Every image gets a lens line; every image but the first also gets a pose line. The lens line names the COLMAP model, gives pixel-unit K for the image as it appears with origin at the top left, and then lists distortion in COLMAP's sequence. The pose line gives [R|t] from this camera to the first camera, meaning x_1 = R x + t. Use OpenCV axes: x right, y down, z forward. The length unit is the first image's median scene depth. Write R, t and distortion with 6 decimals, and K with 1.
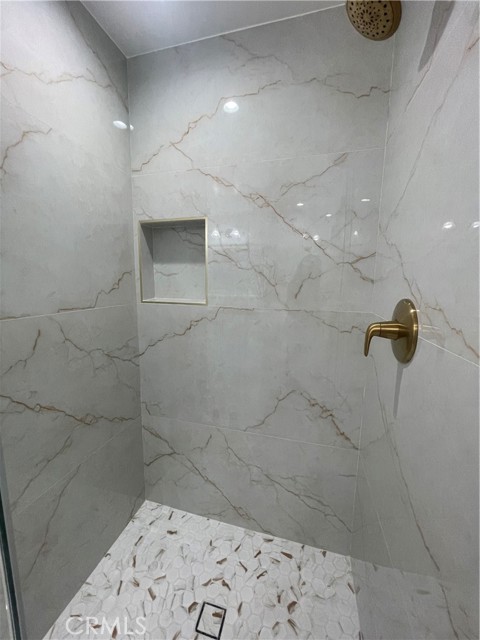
lens RADIAL K [[256.1, 0, 236.2], [0, 256.1, 319.3], [0, 0, 1]] dist [-0.001427, -0.000087]
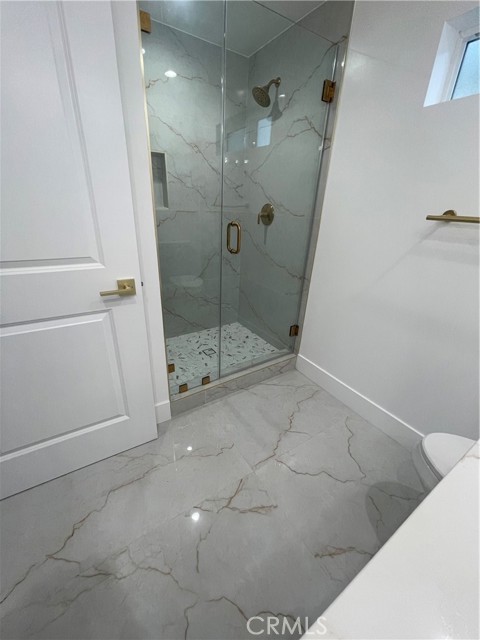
lens RADIAL K [[256.1, 0, 236.2], [0, 256.1, 319.3], [0, 0, 1]] dist [-0.001427, -0.000087]
pose [[0.667492, -0.291059, 0.685375, -1.299458], [0.078966, 0.942919, 0.323525, 0.125537], [-0.740418, -0.161830, 0.652375, -0.607733]]
